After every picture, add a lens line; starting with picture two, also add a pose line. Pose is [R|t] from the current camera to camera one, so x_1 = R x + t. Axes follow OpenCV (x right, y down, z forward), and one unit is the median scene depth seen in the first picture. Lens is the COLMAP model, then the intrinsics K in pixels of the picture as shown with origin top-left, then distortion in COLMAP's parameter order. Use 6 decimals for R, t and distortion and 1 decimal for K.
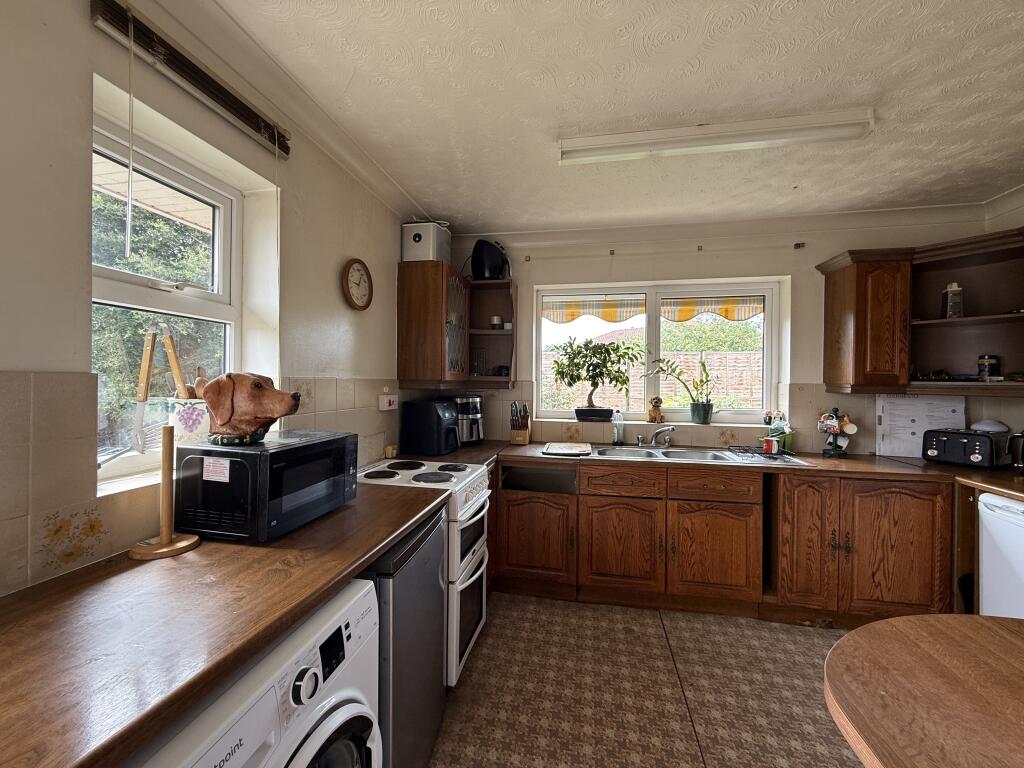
lens RADIAL K [[408.2, 0, 509.3], [0, 408.2, 382.9], [0, 0, 1]] dist [0.000405, -0.000066]
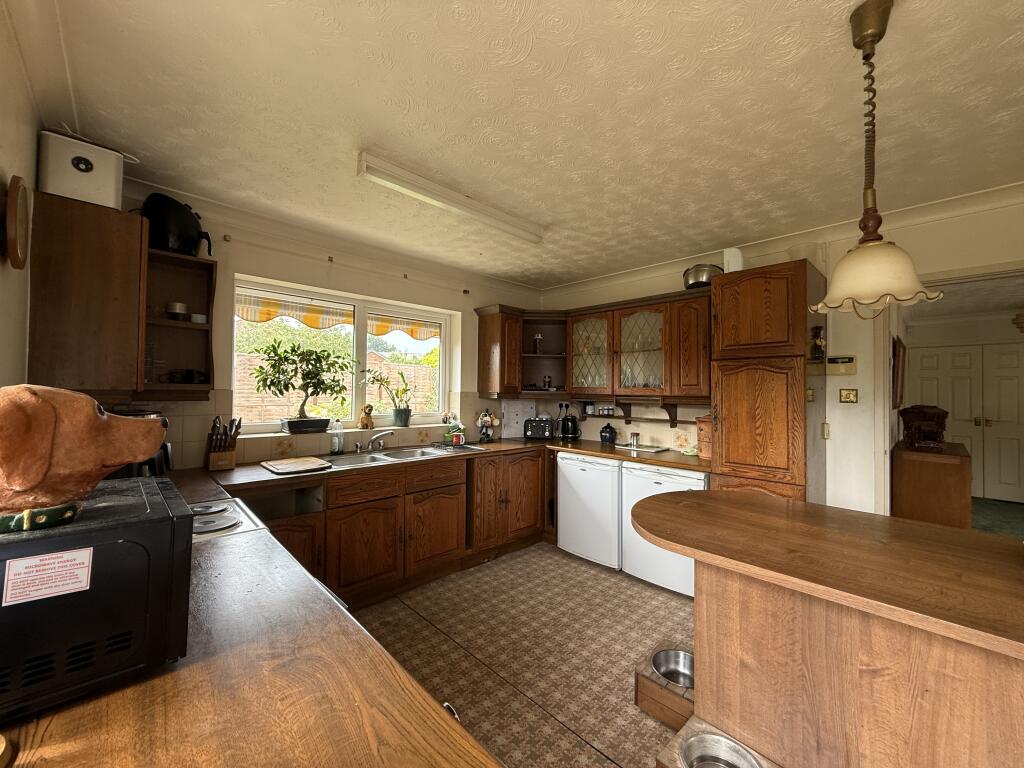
lens RADIAL K [[408.2, 0, 509.3], [0, 408.2, 382.9], [0, 0, 1]] dist [0.000405, -0.000066]
pose [[0.574530, 0.013072, 0.818379, -0.362386], [-0.004171, 0.999906, -0.013043, -0.012500], [-0.818473, 0.004080, 0.574531, 0.099920]]
